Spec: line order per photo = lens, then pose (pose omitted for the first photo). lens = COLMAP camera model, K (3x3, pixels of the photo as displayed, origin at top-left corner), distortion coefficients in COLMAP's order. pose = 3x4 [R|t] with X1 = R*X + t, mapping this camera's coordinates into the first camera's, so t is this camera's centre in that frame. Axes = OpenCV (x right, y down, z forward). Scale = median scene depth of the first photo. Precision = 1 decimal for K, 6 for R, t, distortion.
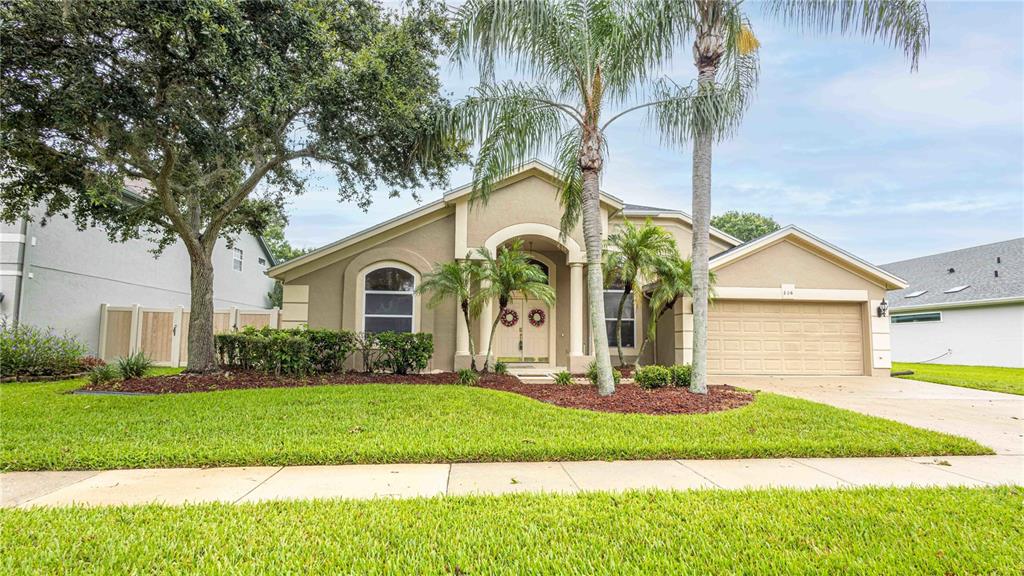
lens RADIAL K [[465.7, 0, 515.1], [0, 465.7, 309.4], [0, 0, 1]] dist [-0.001219, -0.000016]
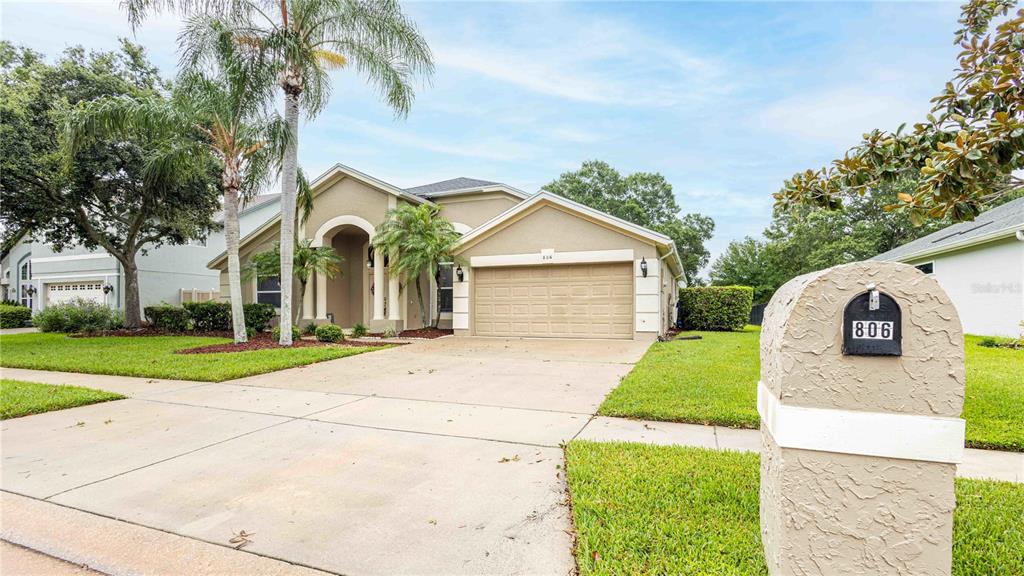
lens RADIAL K [[465.7, 0, 515.1], [0, 465.7, 309.4], [0, 0, 1]] dist [-0.001219, -0.000016]
pose [[0.894176, -0.011617, -0.447566, 1.031581], [0.042882, 0.997290, 0.059786, 0.014676], [0.445658, -0.072651, 0.892250, 0.055077]]
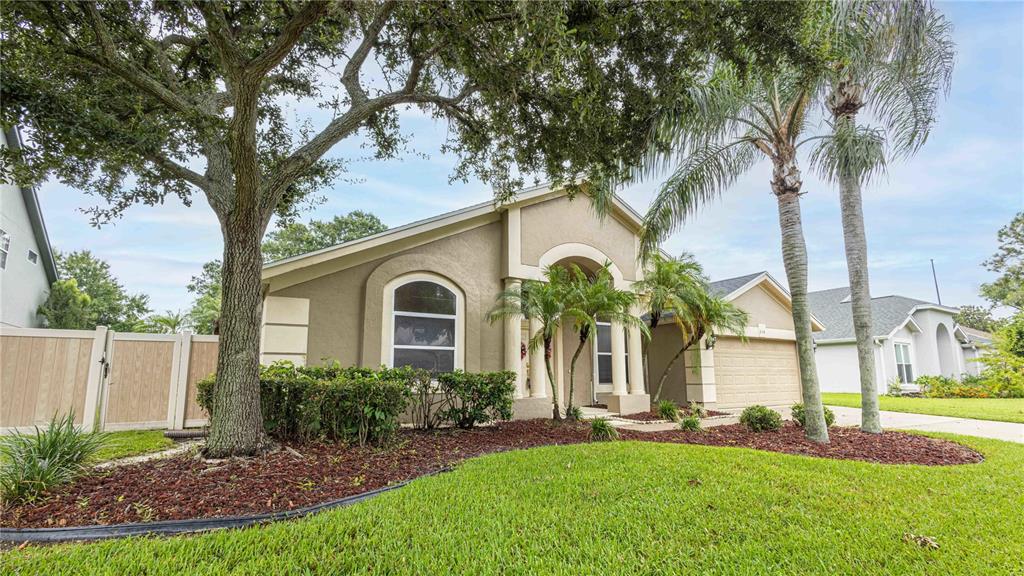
lens RADIAL K [[465.7, 0, 515.1], [0, 465.7, 309.4], [0, 0, 1]] dist [-0.001219, -0.000016]
pose [[0.895262, 0.051010, 0.442611, -0.461962], [-0.020159, 0.997045, -0.074134, 0.005674], [-0.445085, 0.057446, 0.893644, 0.279477]]
